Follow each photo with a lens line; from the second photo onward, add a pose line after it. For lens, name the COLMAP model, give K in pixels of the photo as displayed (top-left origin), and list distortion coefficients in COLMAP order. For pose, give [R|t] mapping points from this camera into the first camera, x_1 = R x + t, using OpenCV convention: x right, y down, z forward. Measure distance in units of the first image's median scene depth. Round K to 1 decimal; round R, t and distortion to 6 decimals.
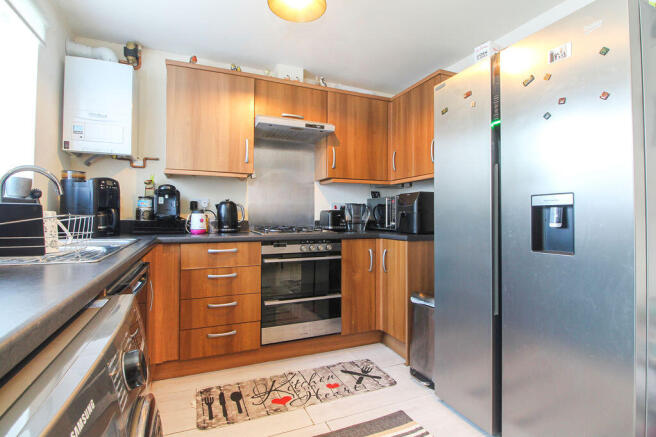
lens RADIAL K [[322.8, 0, 335.6], [0, 322.8, 216.5], [0, 0, 1]] dist [-0.002633, -0.002019]
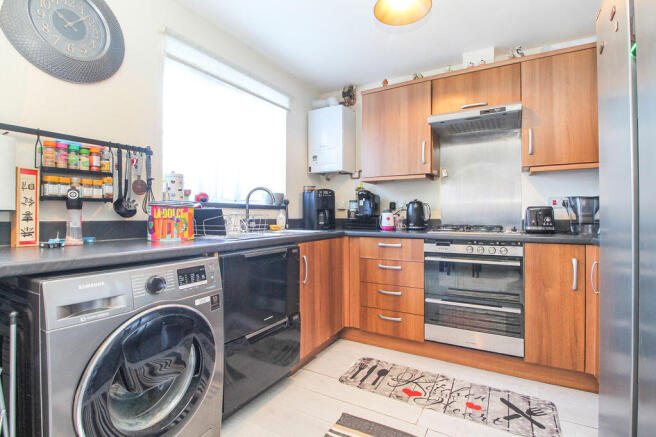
lens RADIAL K [[322.8, 0, 335.6], [0, 322.8, 216.5], [0, 0, 1]] dist [-0.002633, -0.002019]
pose [[0.598456, -0.003298, -0.801149, 0.427650], [0.004678, 0.999989, -0.000622, 0.004667], [0.801142, -0.003376, 0.598465, 0.156218]]
